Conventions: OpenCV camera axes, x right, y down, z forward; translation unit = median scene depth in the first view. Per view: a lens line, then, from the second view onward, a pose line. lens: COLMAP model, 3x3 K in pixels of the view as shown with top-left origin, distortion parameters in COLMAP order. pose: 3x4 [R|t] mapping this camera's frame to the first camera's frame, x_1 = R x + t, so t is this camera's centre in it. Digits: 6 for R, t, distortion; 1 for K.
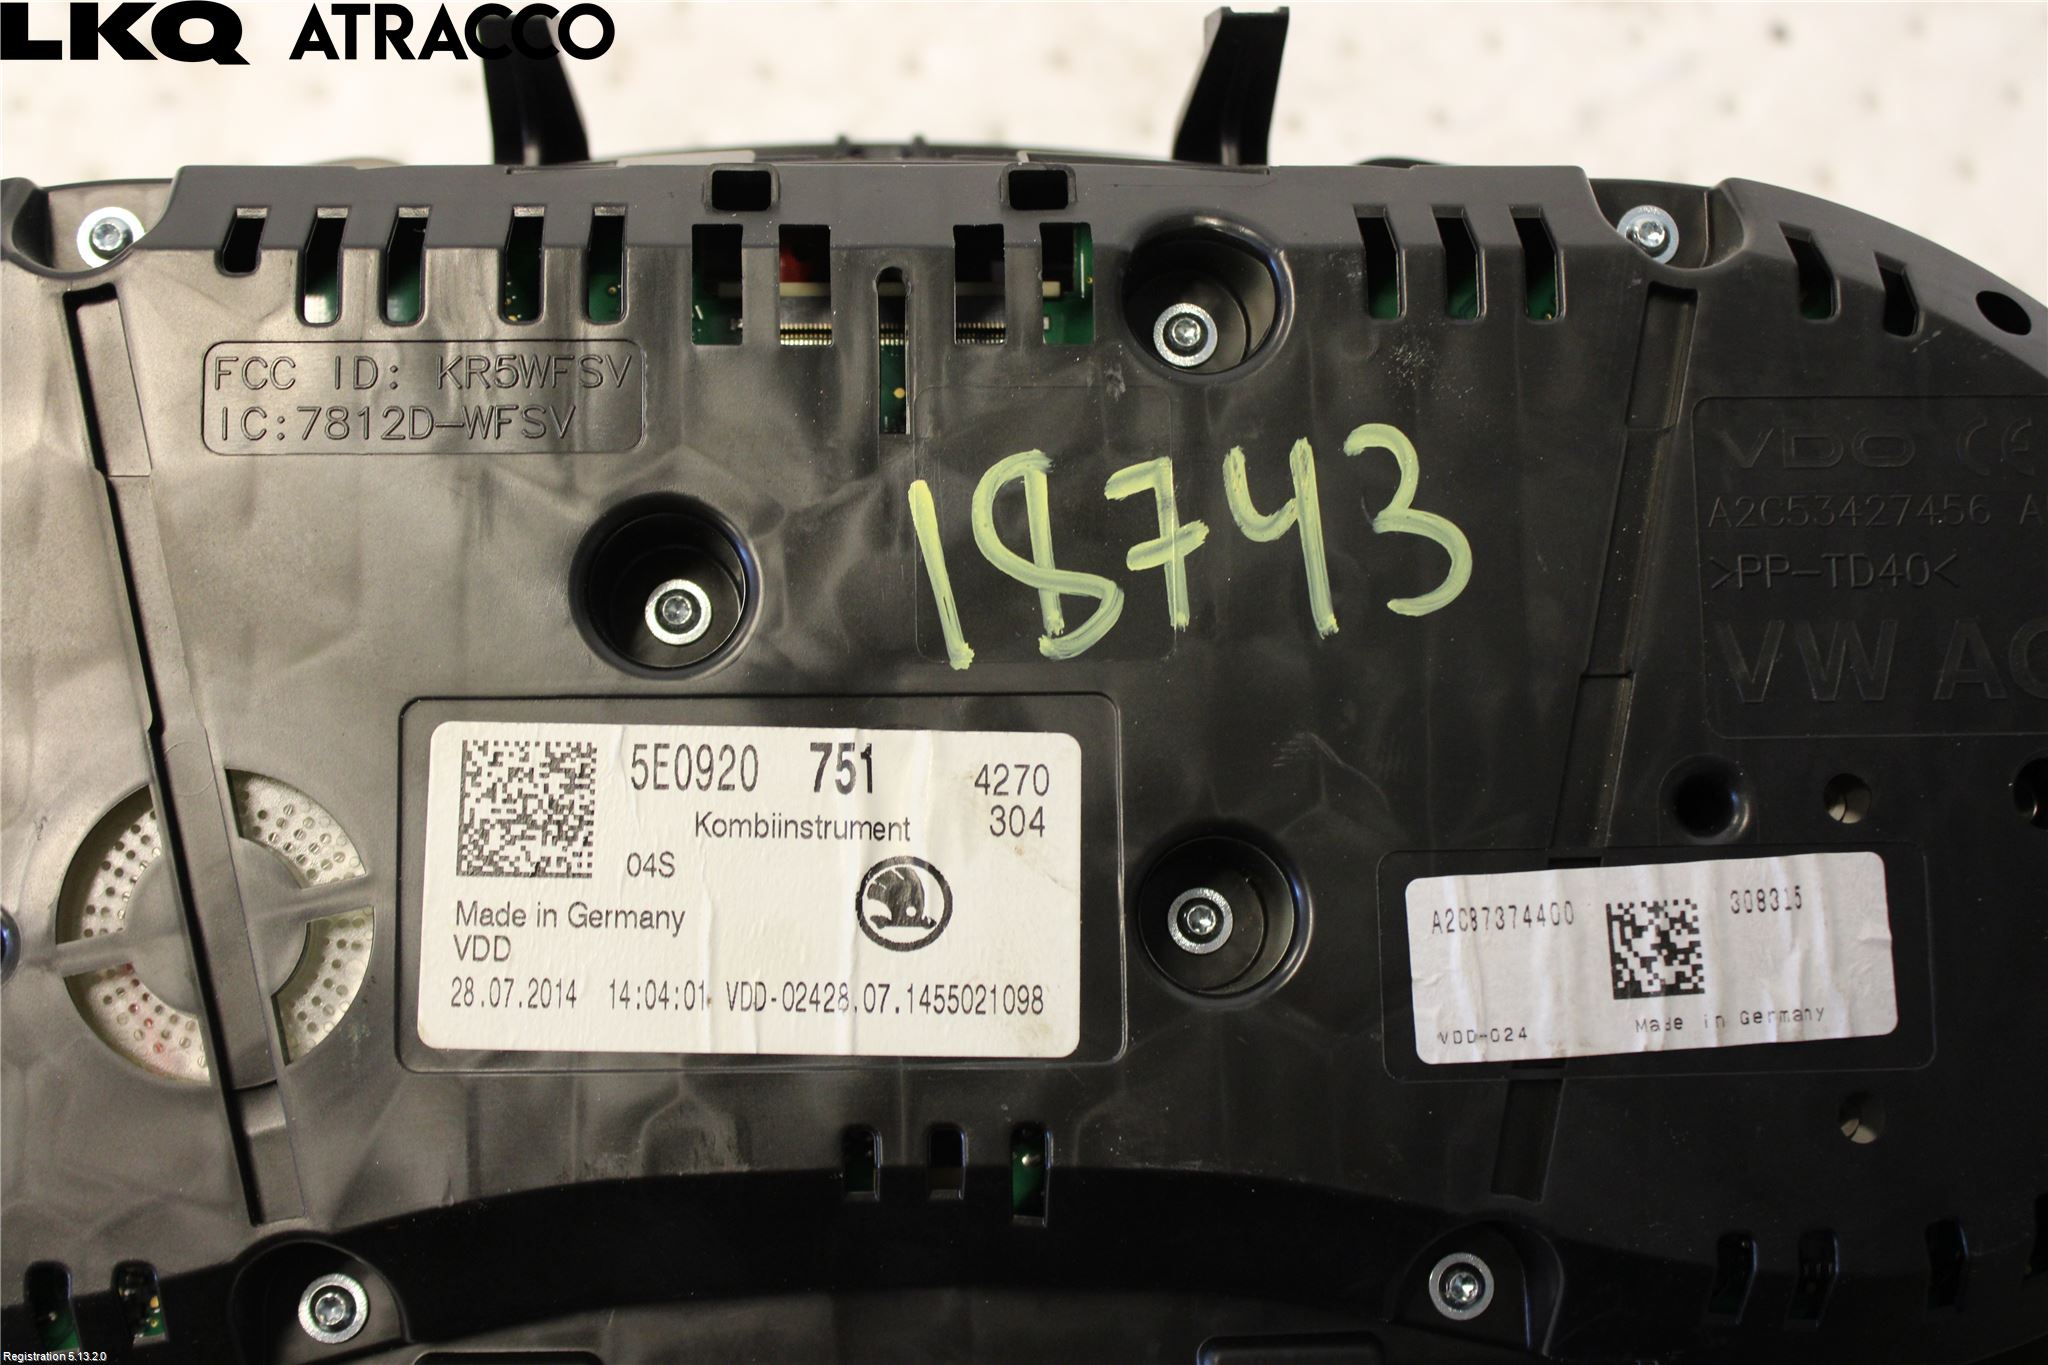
lens RADIAL K [[3041.0, 0, 1019.6], [0, 3041.0, 688.0], [0, 0, 1]] dist [-0.015718, 0.000000]
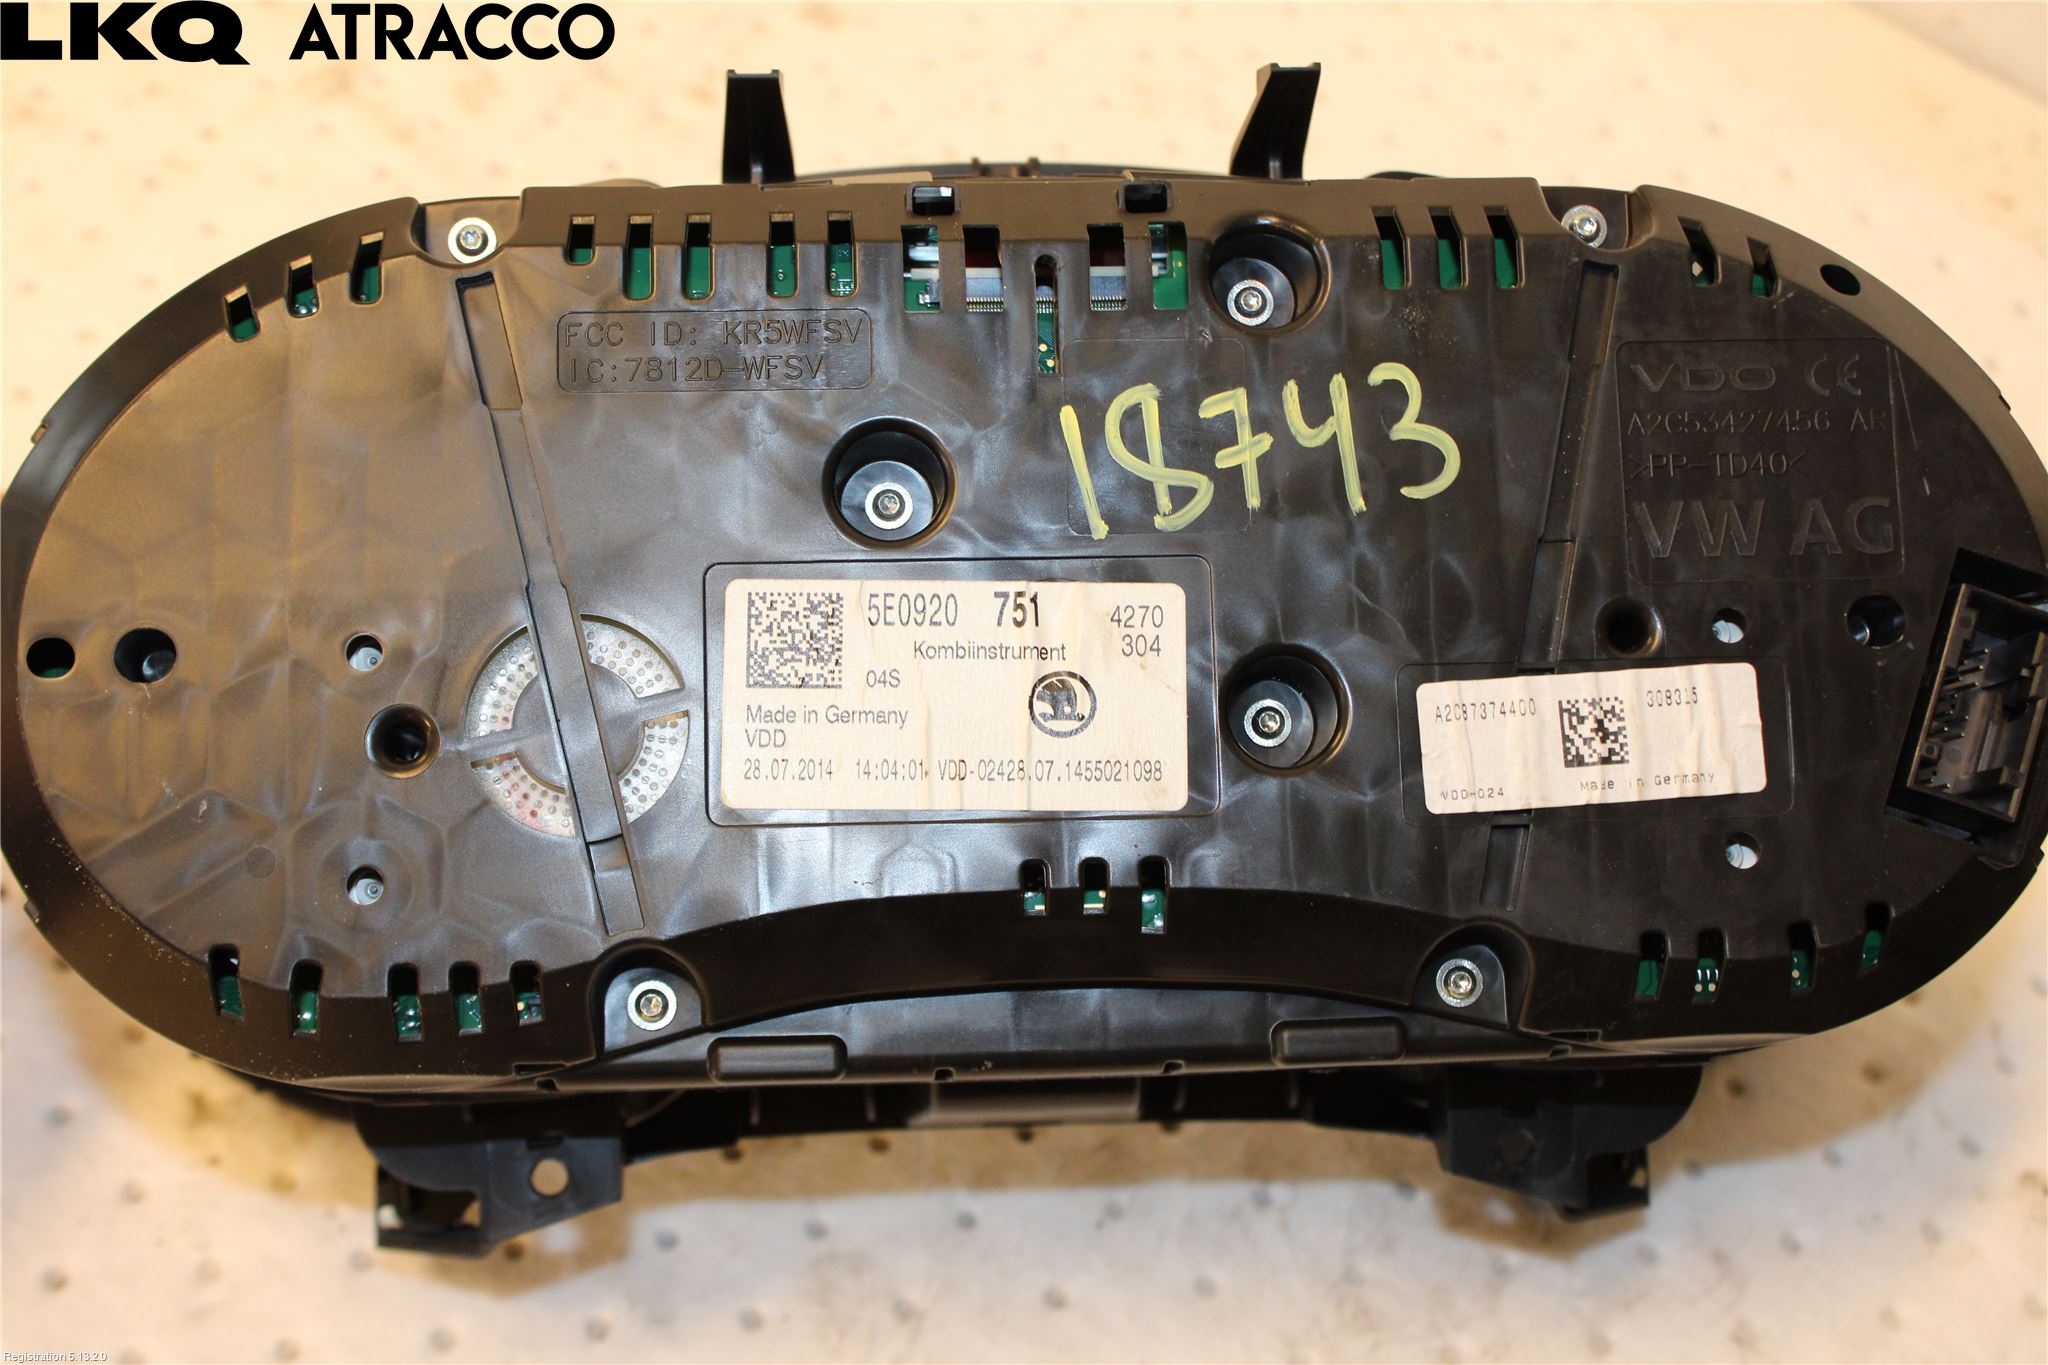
lens RADIAL K [[3041.0, 0, 1028.2], [0, 3041.0, 676.5], [0, 0, 1]] dist [-0.015718, 0.000000]
pose [[0.999863, -0.012055, 0.011363, -0.068314], [0.012114, 0.999914, -0.005097, 0.063614], [-0.011300, 0.005234, 0.999922, -0.404146]]
